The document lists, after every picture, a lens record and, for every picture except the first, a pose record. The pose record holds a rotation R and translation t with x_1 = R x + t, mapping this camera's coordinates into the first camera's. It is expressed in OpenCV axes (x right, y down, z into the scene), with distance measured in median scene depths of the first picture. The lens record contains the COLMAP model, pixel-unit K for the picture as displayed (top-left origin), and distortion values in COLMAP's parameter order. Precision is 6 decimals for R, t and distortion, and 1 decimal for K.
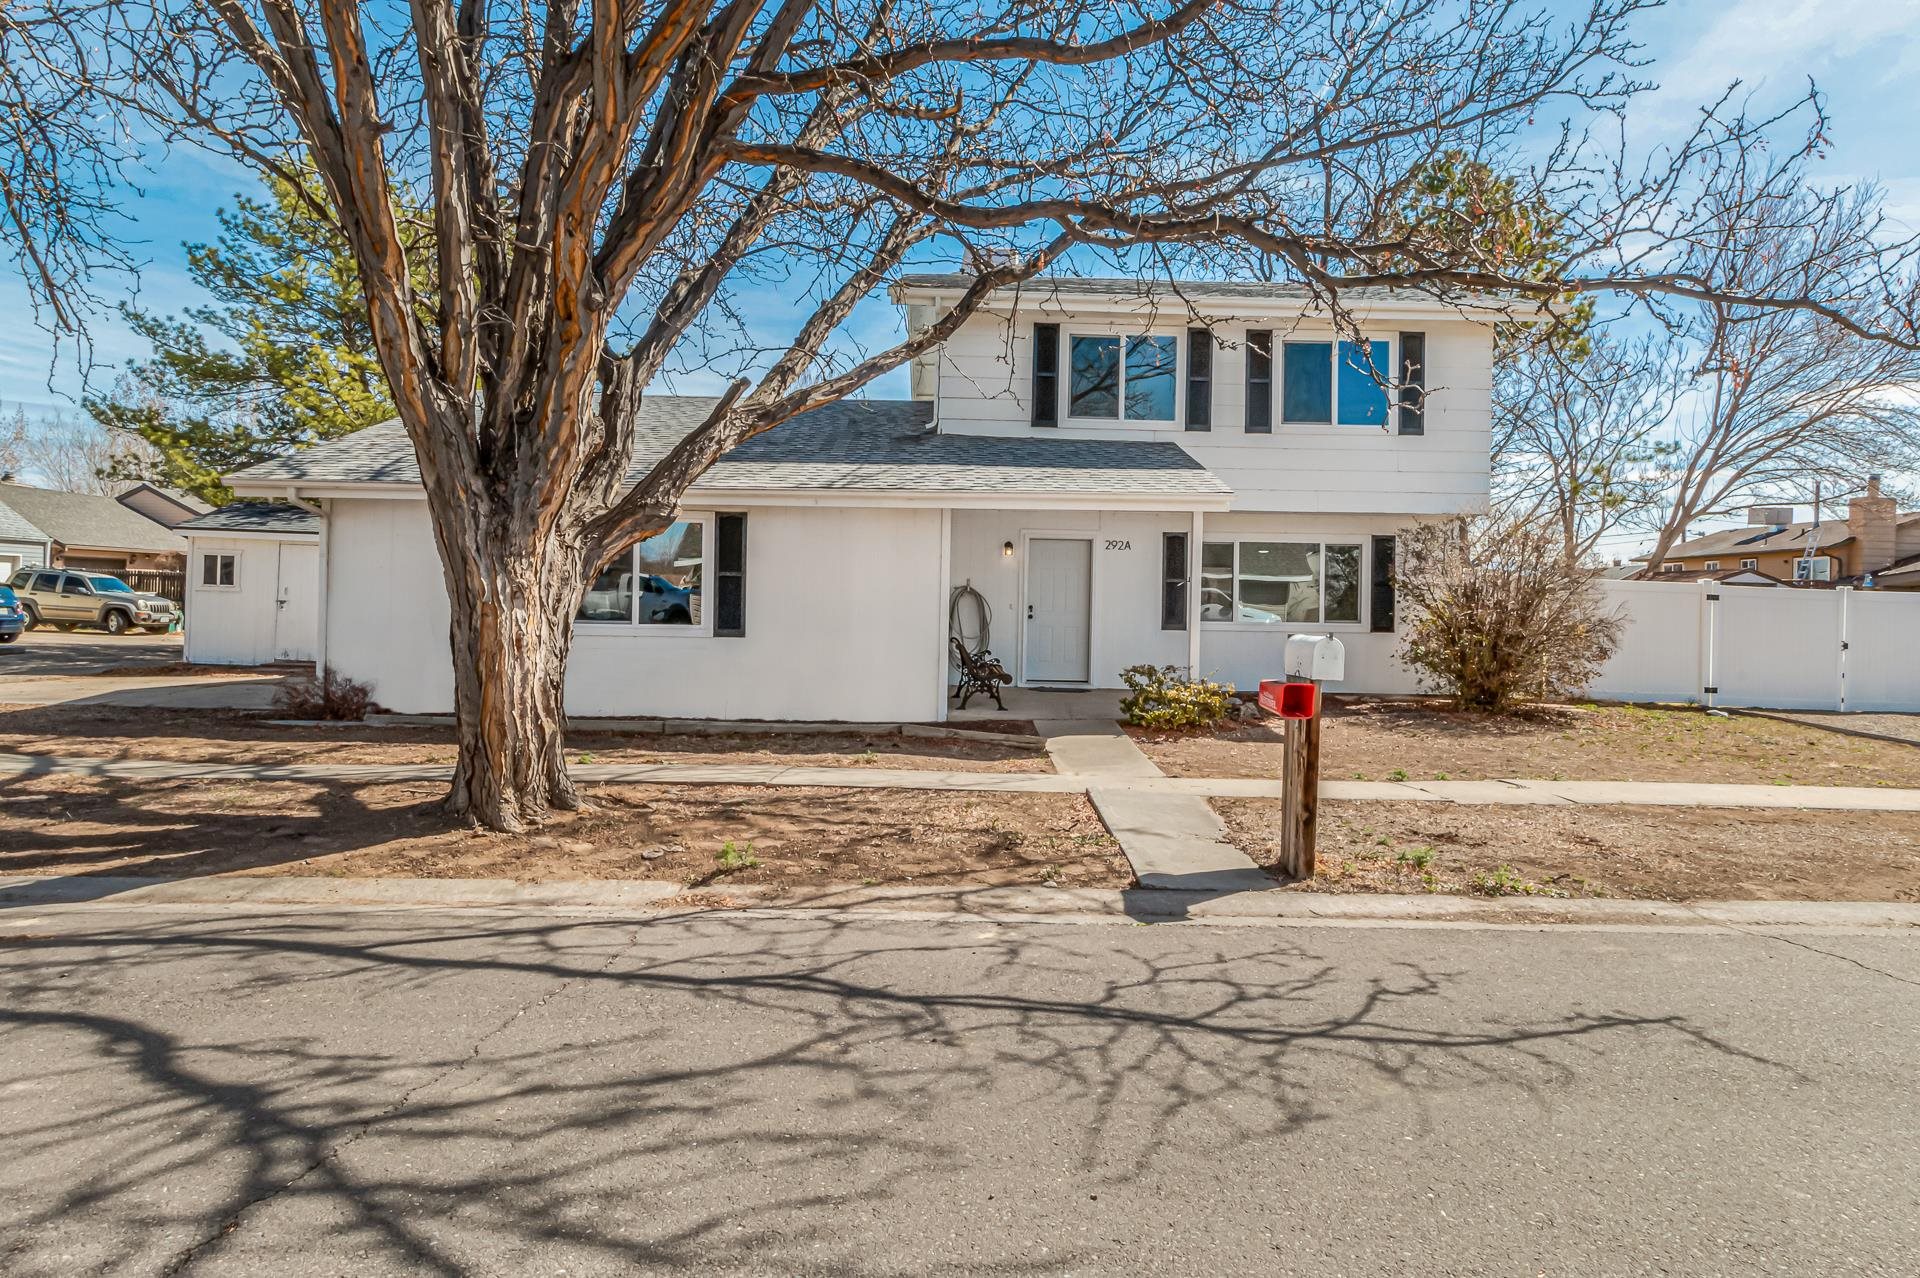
lens RADIAL K [[1117.8, 0, 953.0], [0, 1117.8, 600.4], [0, 0, 1]] dist [0.033271, -0.001174]
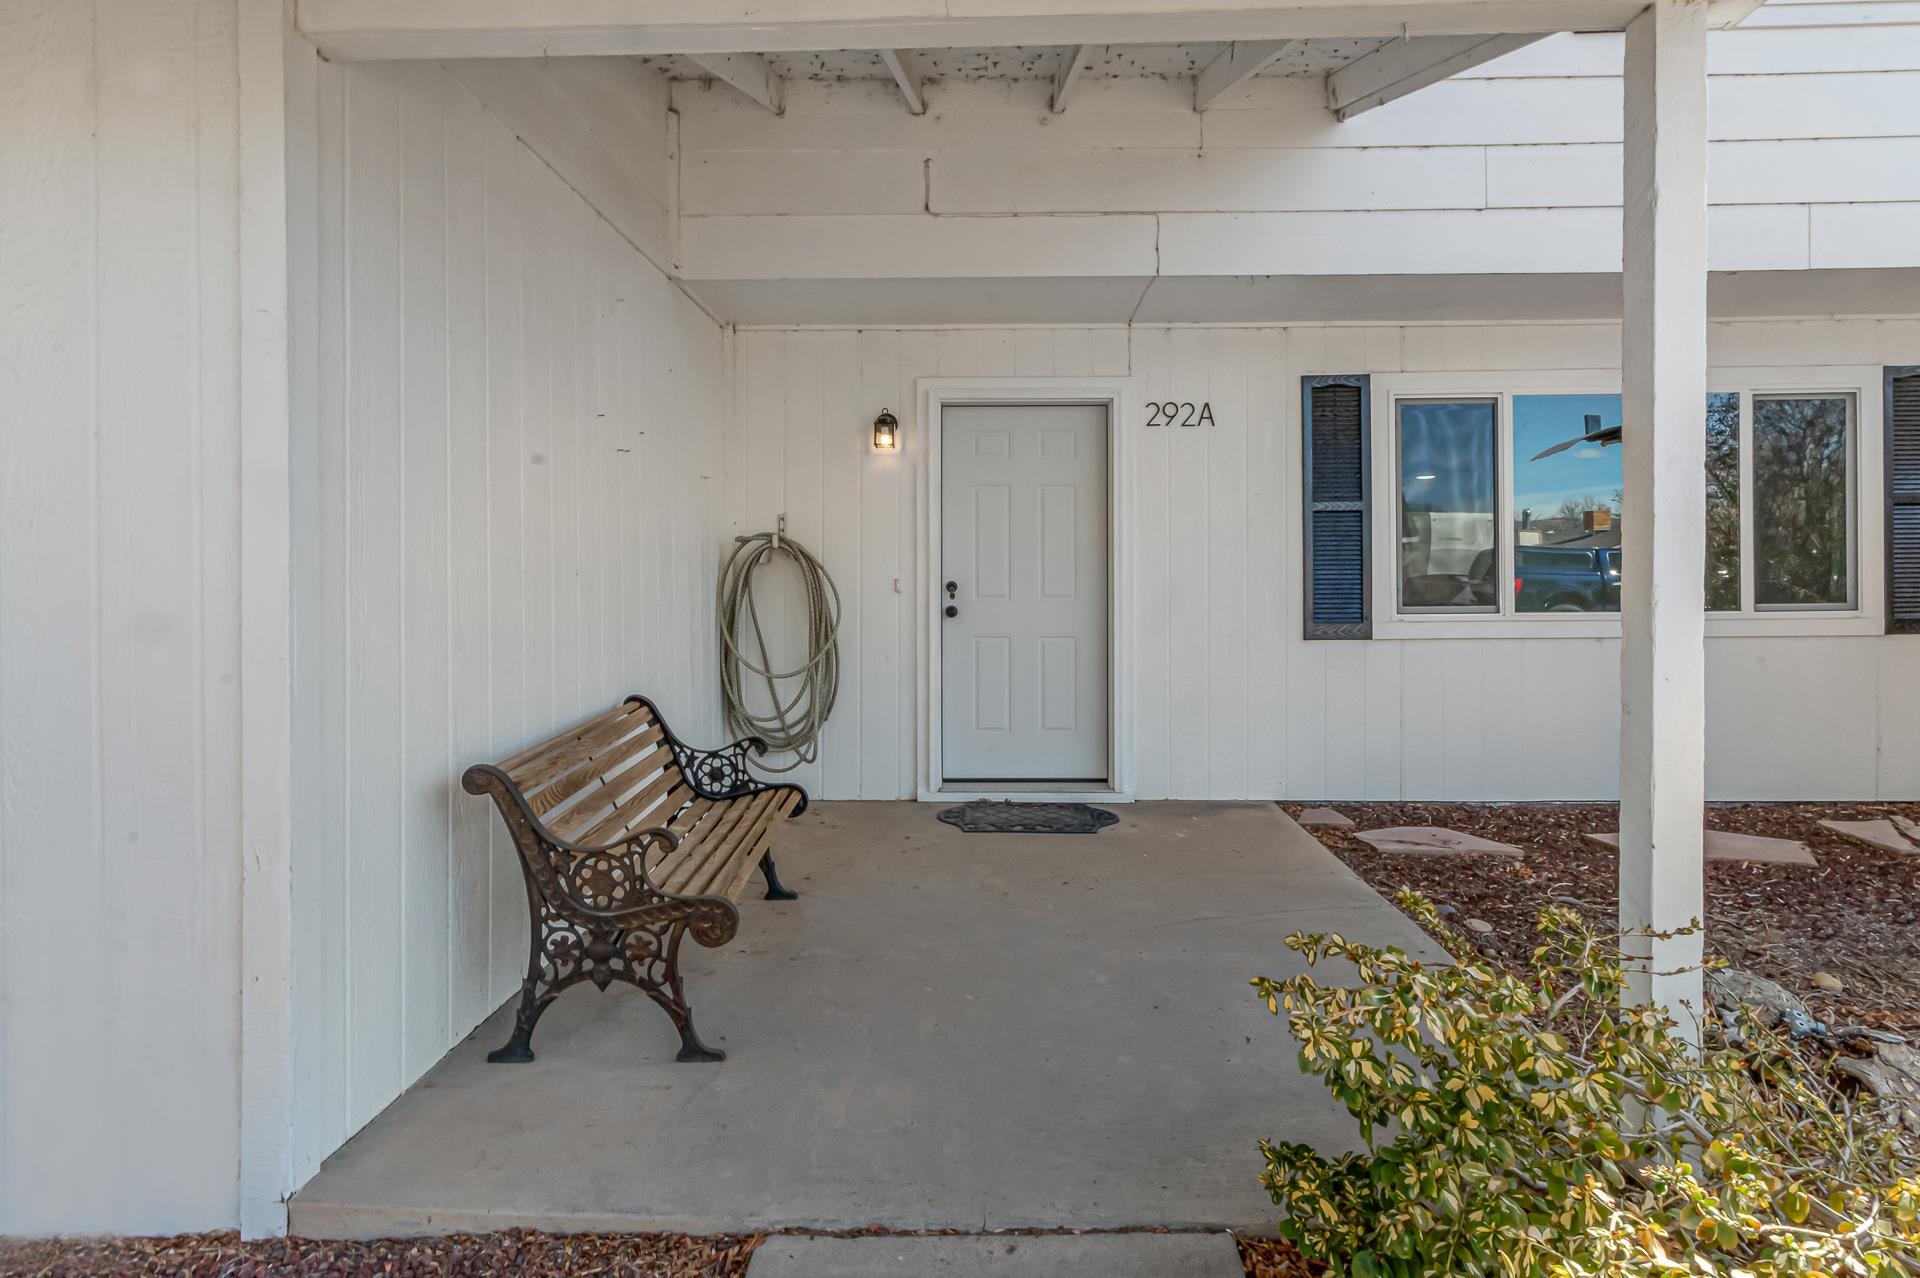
lens RADIAL K [[988.3, 0, 961.0], [0, 988.3, 588.0], [0, 0, 1]] dist [-0.000344, -0.000026]
pose [[0.999133, -0.022637, -0.034950, 0.090027], [0.022492, 0.999737, -0.004525, 0.008552], [0.035043, 0.003735, 0.999379, 0.710488]]
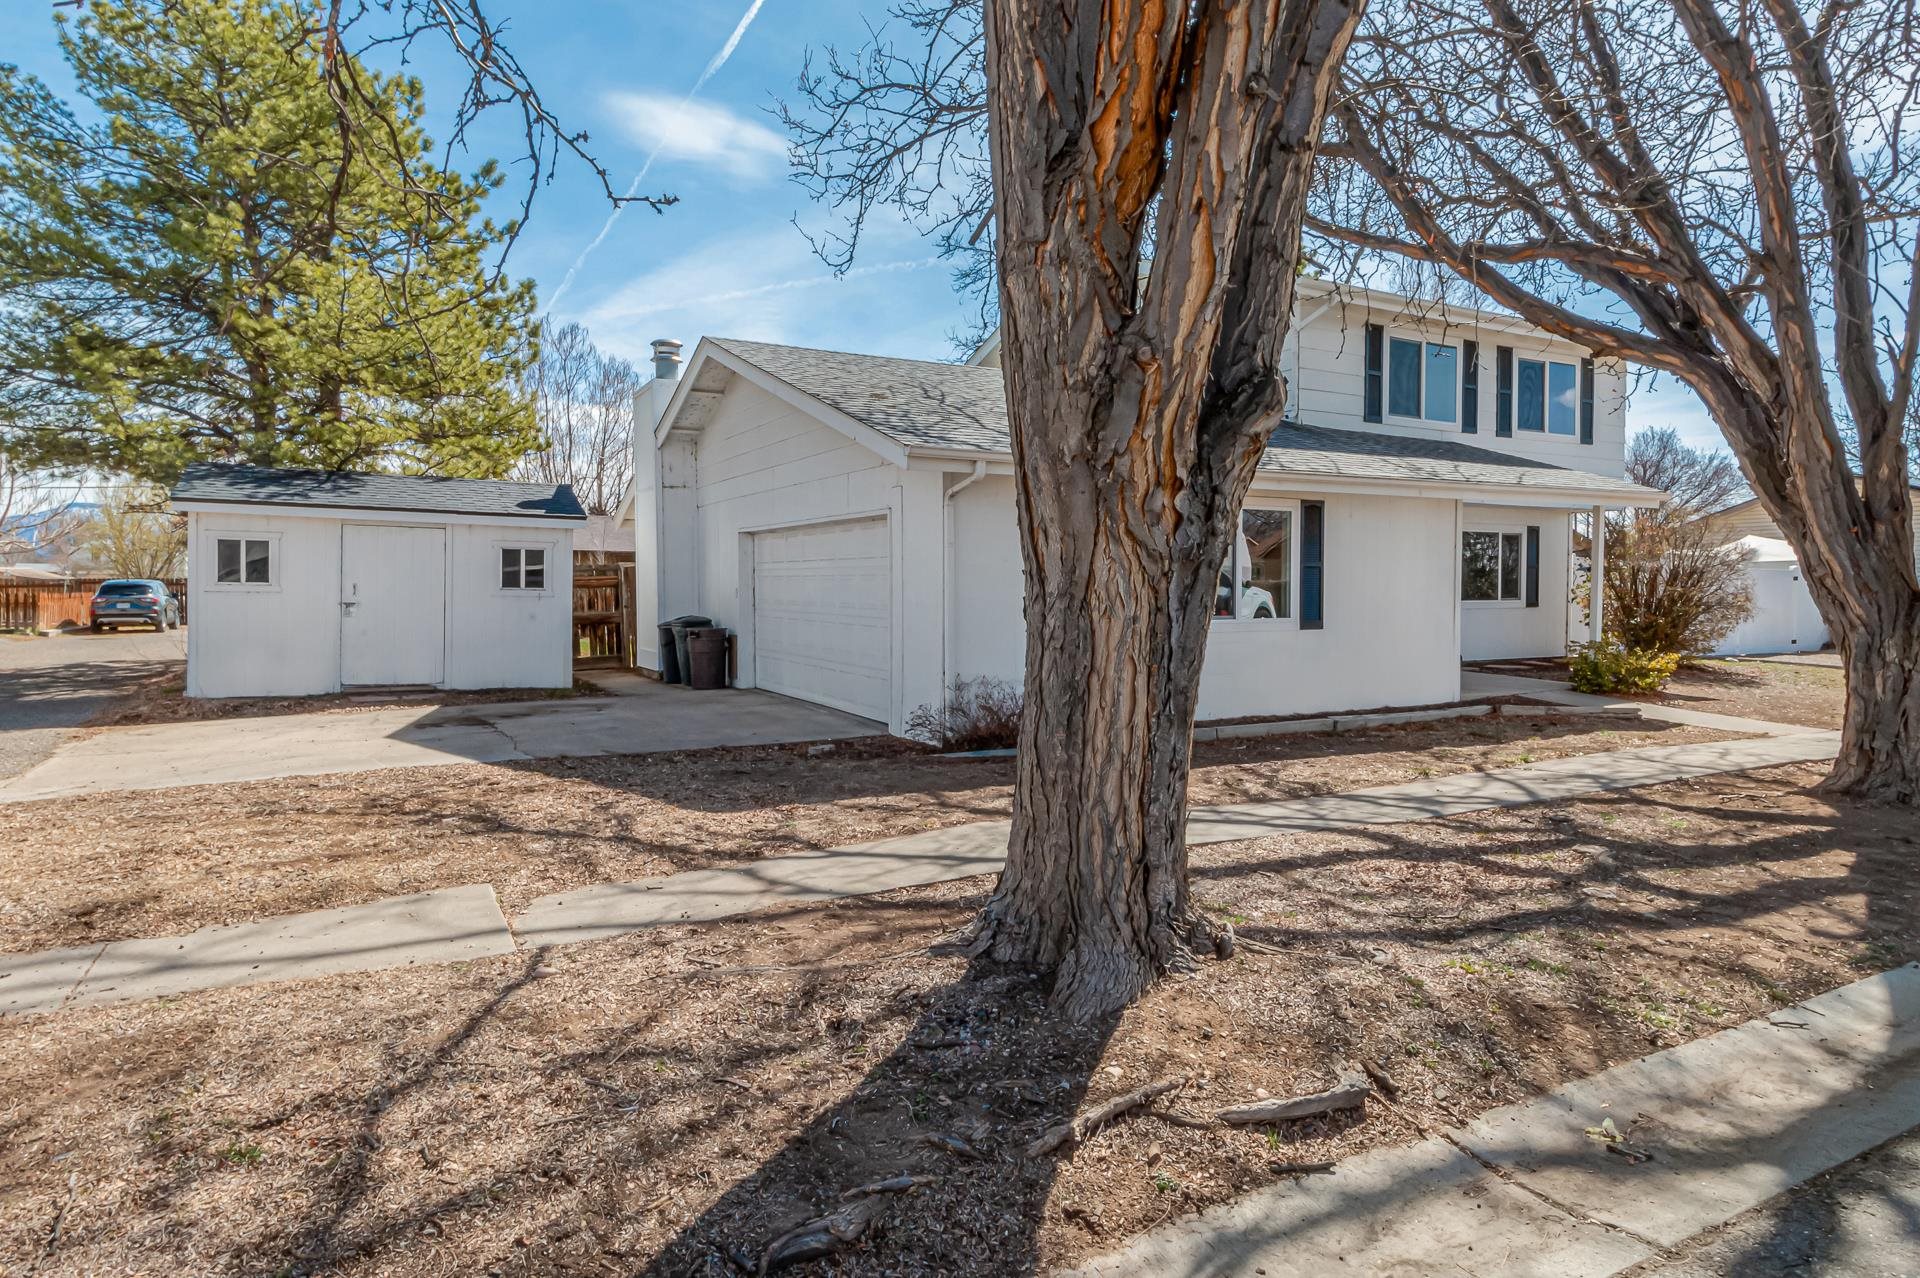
lens RADIAL K [[1117.8, 0, 953.0], [0, 1117.8, 600.4], [0, 0, 1]] dist [0.033271, -0.001174]
pose [[0.879976, -0.022743, 0.474474, -0.780172], [0.015787, 0.999702, 0.018639, -0.011601], [-0.474756, -0.008911, 0.880072, 0.244860]]
